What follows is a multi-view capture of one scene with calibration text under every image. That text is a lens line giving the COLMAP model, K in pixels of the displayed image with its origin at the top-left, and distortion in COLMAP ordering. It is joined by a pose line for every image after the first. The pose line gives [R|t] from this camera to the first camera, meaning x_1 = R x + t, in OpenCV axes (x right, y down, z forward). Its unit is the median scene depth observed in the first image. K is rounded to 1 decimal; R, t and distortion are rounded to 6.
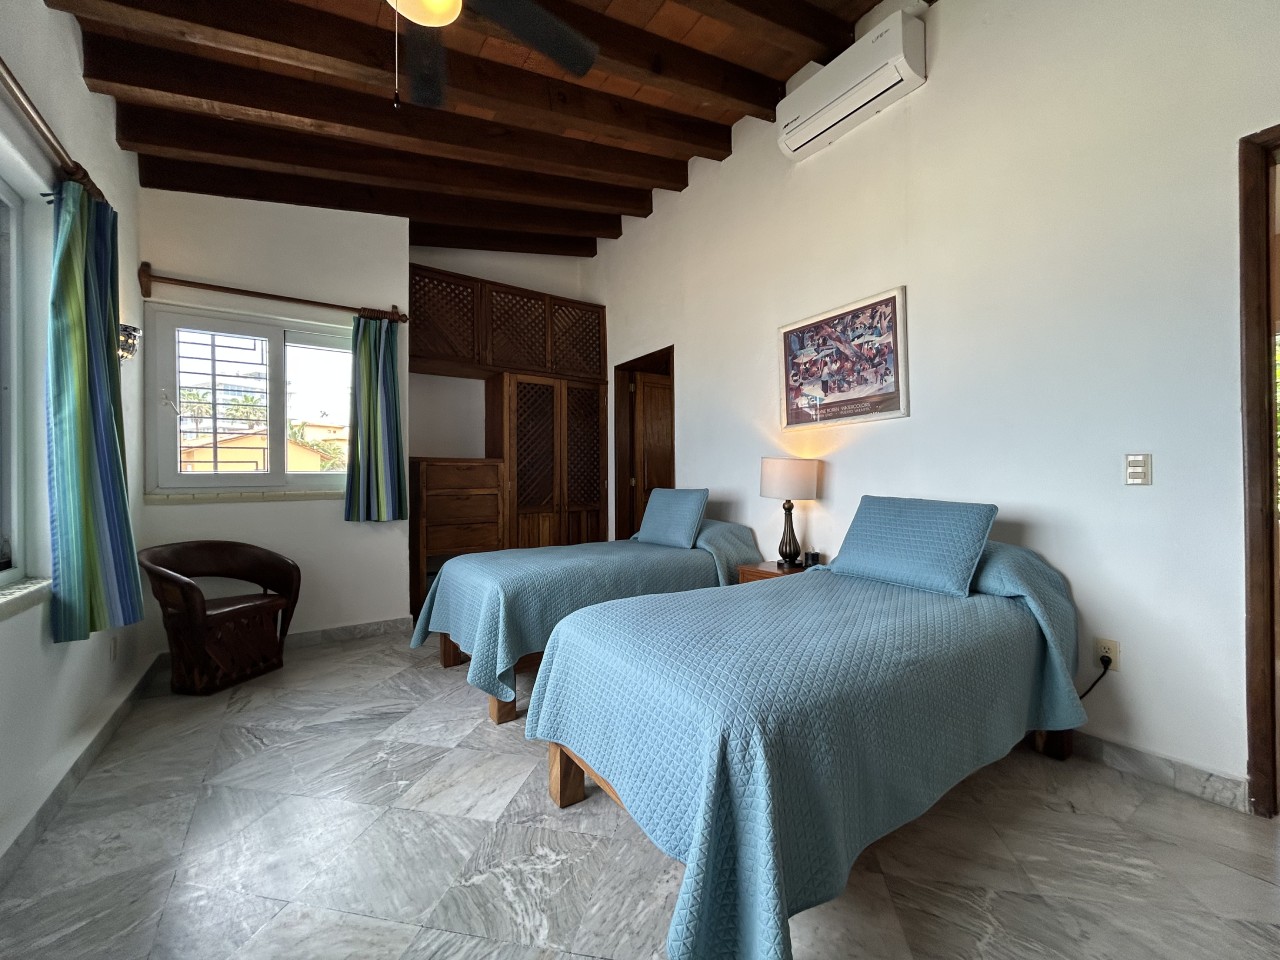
lens RADIAL K [[511.9, 0, 641.5], [0, 511.9, 481.9], [0, 0, 1]] dist [0.002683, 0.000834]
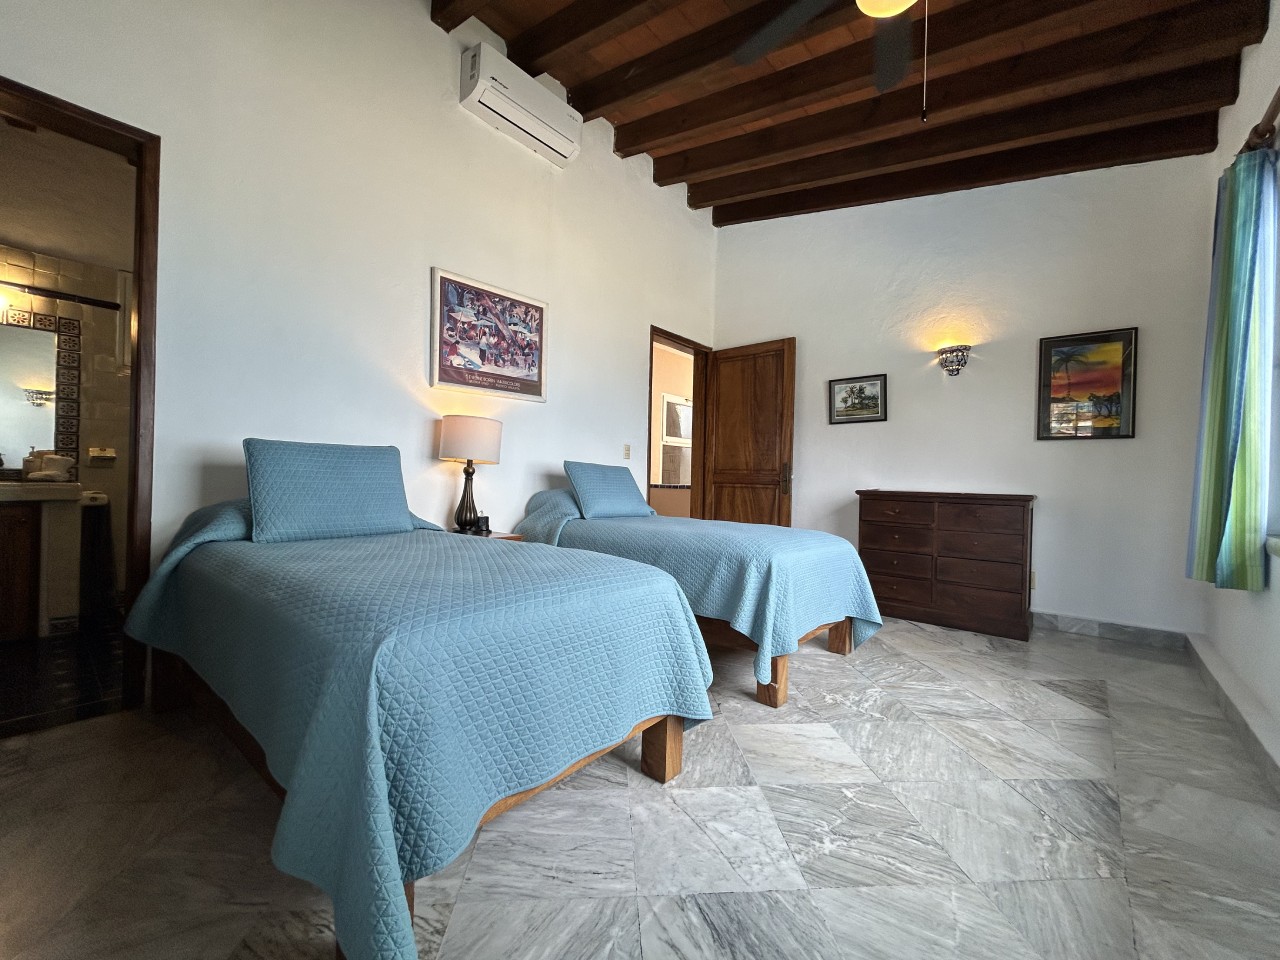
lens RADIAL K [[511.9, 0, 643.4], [0, 511.9, 480.5], [0, 0, 1]] dist [0.002683, 0.000834]
pose [[-0.266289, -0.004243, 0.963884, -0.779340], [-0.018102, 0.999836, -0.000600, 0.065900], [-0.963723, -0.017608, -0.266322, 1.033104]]
